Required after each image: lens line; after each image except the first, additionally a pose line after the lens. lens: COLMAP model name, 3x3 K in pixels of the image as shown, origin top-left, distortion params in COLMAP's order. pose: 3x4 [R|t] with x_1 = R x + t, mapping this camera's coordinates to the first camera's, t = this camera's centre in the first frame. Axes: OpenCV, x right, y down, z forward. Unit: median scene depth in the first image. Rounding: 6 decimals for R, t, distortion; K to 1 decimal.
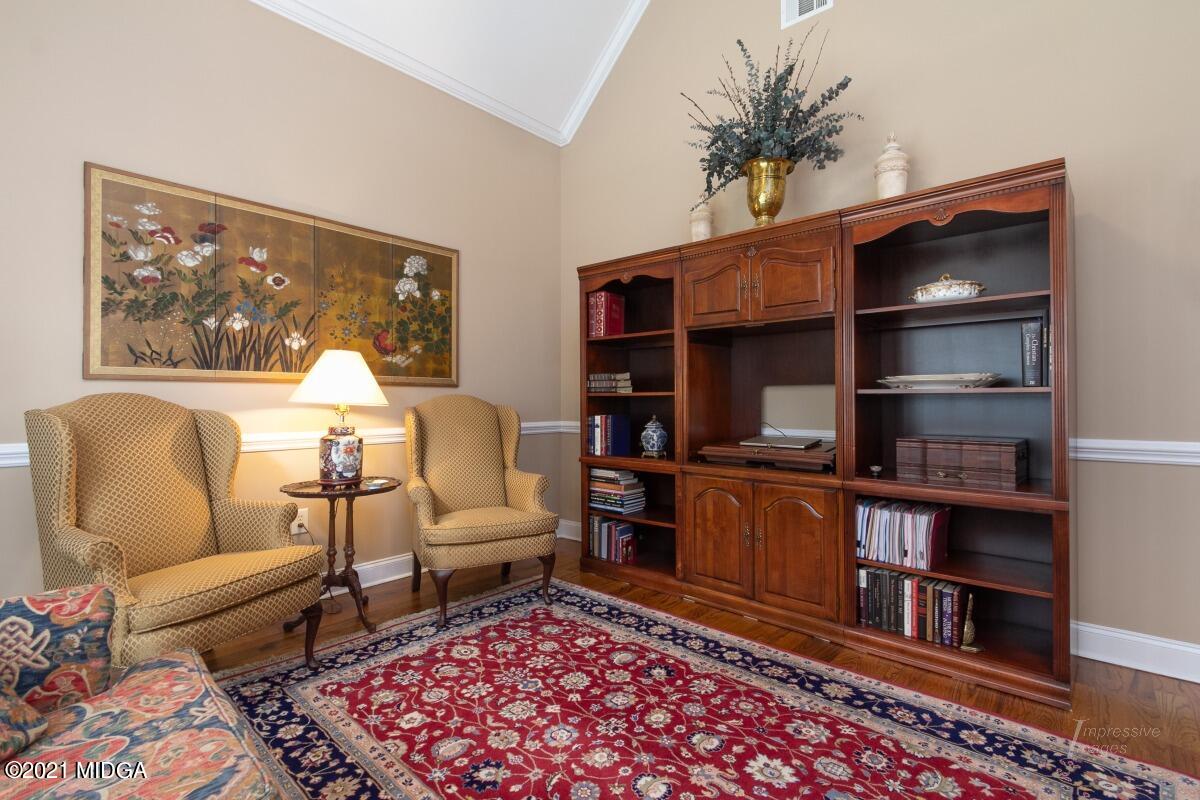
lens RADIAL K [[558.2, 0, 601.4], [0, 558.2, 393.1], [0, 0, 1]] dist [0.004022, -0.003505]
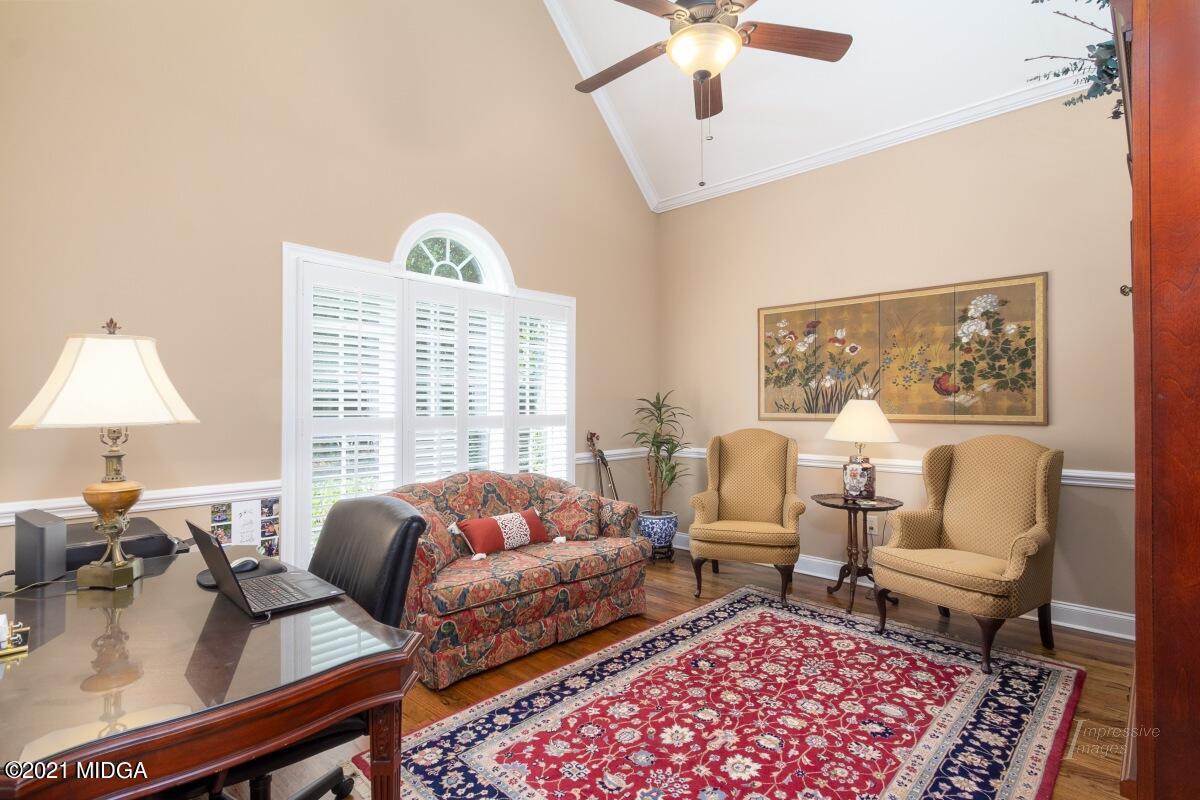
lens RADIAL K [[558.2, 0, 599.8], [0, 558.2, 395.2], [0, 0, 1]] dist [0.004022, -0.003505]
pose [[-0.021243, -0.018421, -0.999605, 0.937208], [0.013548, 0.999733, -0.018712, -0.074731], [0.999683, -0.013940, -0.020988, 0.438112]]
